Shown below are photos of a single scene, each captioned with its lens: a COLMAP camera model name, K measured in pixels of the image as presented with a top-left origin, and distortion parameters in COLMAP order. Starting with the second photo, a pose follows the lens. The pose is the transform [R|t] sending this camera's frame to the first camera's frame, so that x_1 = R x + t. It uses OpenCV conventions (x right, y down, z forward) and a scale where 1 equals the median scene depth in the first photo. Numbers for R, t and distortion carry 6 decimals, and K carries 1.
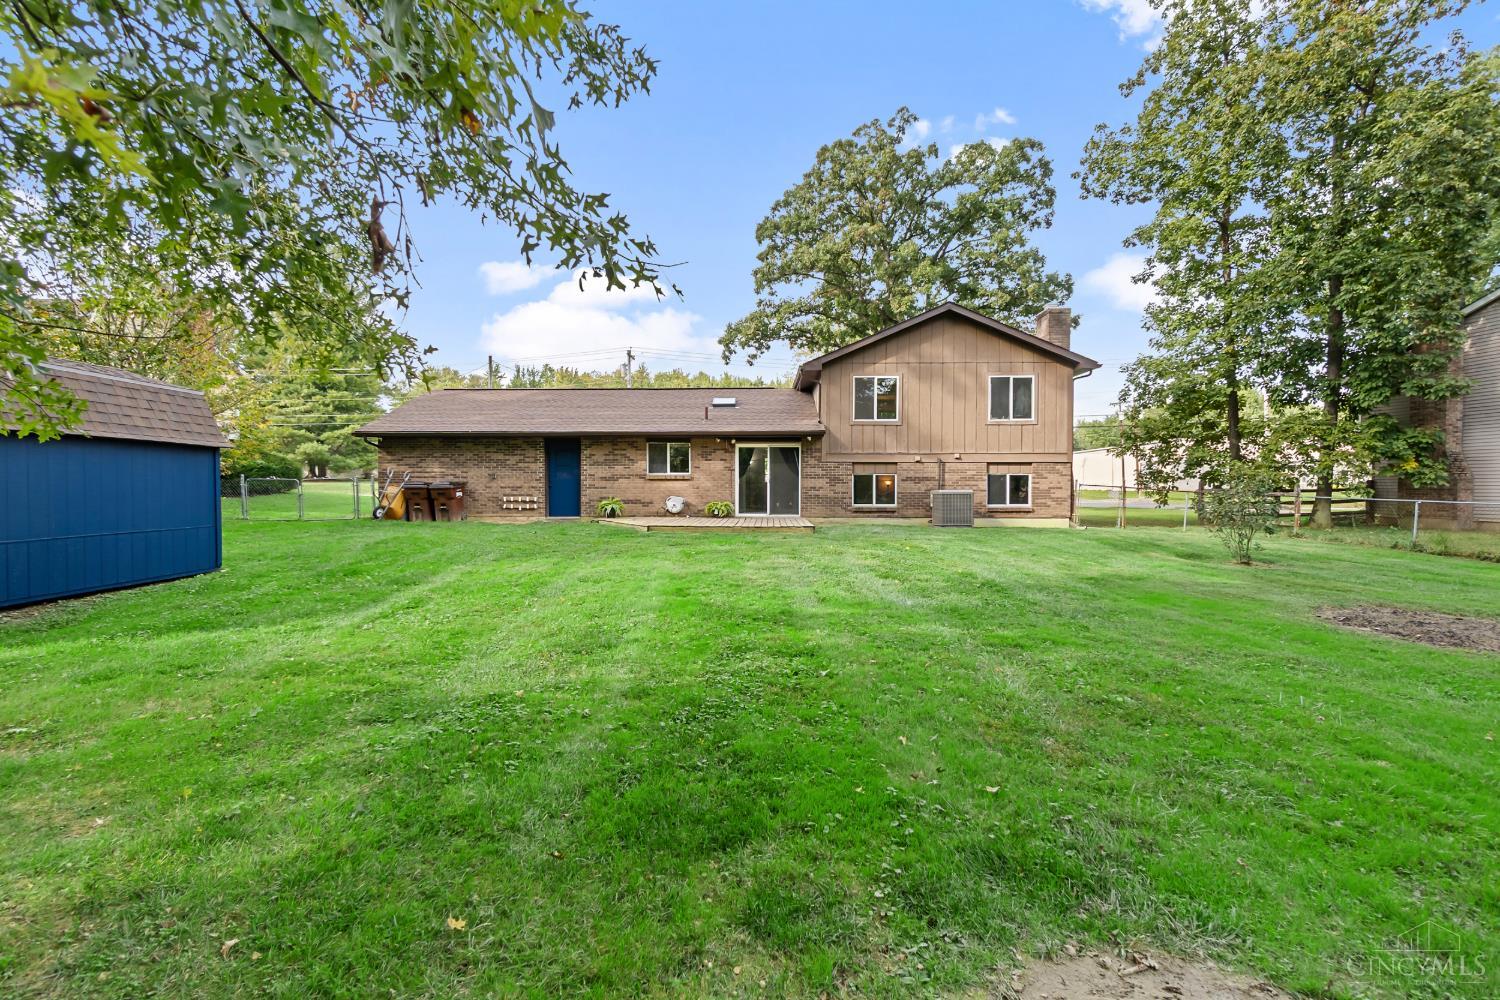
lens RADIAL K [[662.2, 0, 749.6], [0, 662.2, 464.5], [0, 0, 1]] dist [-0.001157, -0.000082]
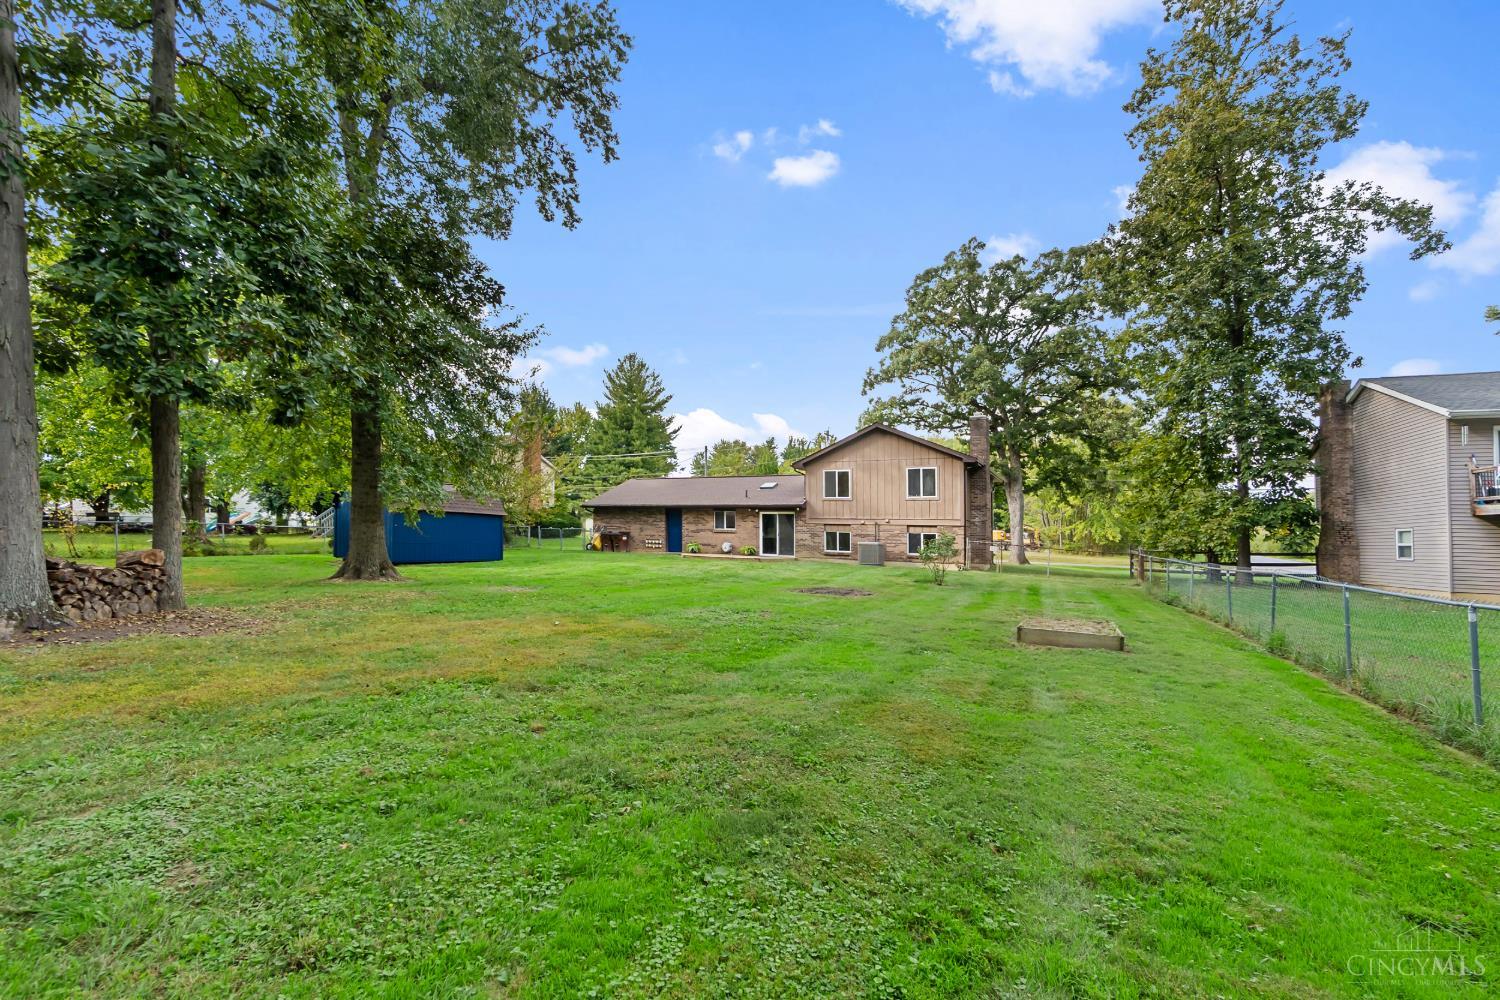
lens RADIAL K [[685.5, 0, 748.7], [0, 685.5, 519.7], [0, 0, 1]] dist [-0.001957, -0.000144]
pose [[0.890470, 0.010270, -0.454926, 0.743704], [-0.011892, 0.999929, -0.000704, -0.010176], [0.454886, 0.006037, 0.890529, -0.558569]]
